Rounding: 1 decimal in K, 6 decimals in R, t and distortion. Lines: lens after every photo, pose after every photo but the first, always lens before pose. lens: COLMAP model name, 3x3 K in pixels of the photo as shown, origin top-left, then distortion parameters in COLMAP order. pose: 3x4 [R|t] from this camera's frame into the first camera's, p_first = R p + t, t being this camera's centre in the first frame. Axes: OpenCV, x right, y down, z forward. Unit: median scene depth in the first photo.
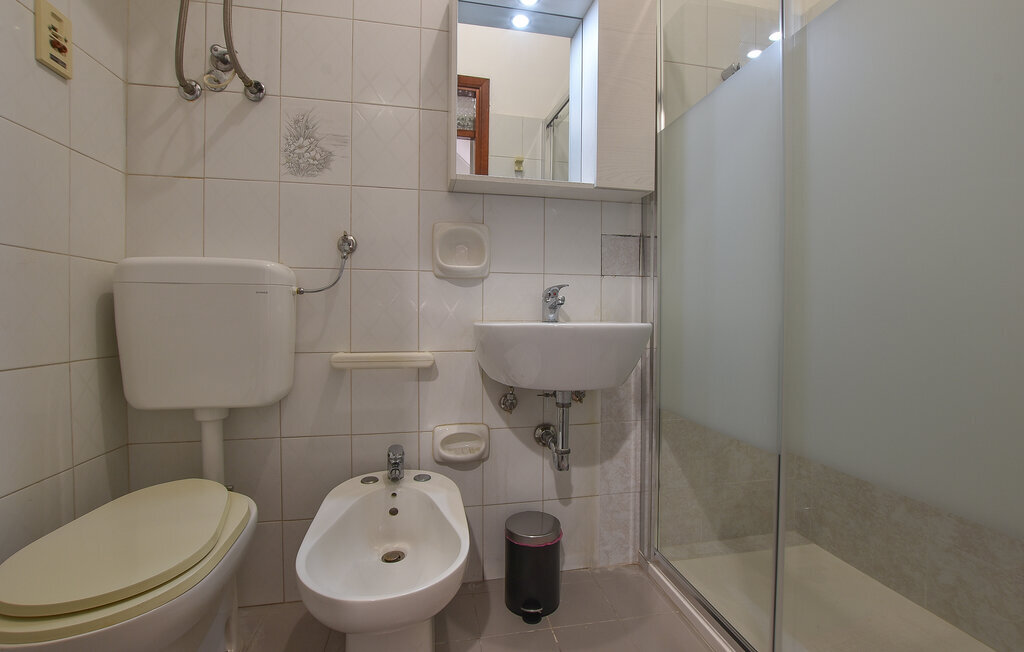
lens RADIAL K [[452.5, 0, 516.5], [0, 452.5, 319.6], [0, 0, 1]] dist [-0.026688, 0.000283]
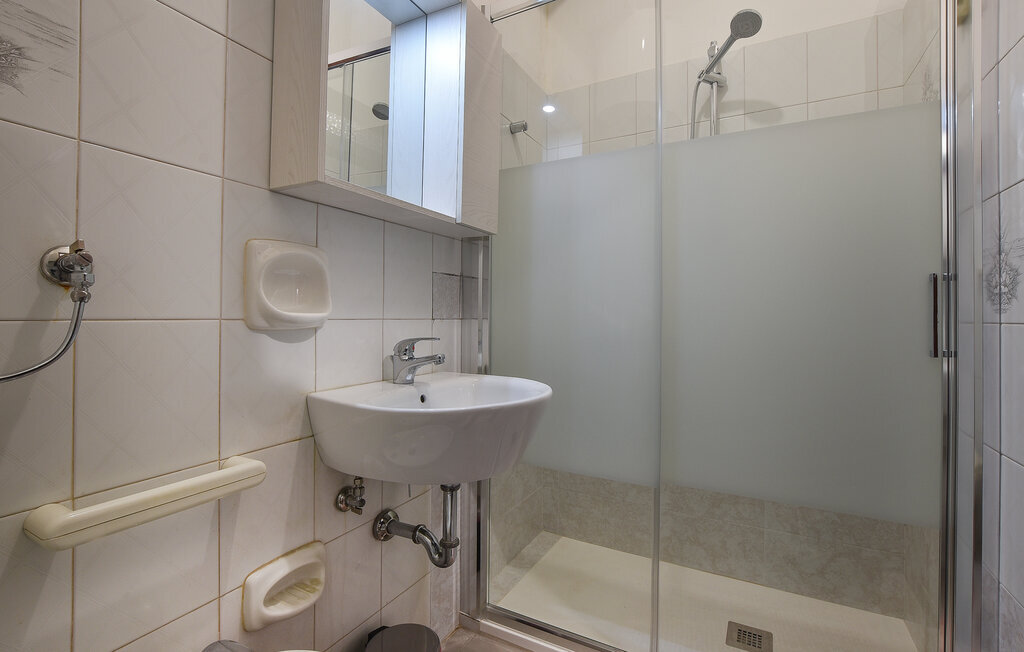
lens RADIAL K [[458.2, 0, 512.0], [0, 458.2, 326.0], [0, 0, 1]] dist [-0.020960, 0.000550]
pose [[0.642772, -0.016475, 0.765880, -0.405574], [0.005983, 0.999846, 0.016486, -0.104069], [-0.766034, -0.006015, 0.642772, 0.338611]]
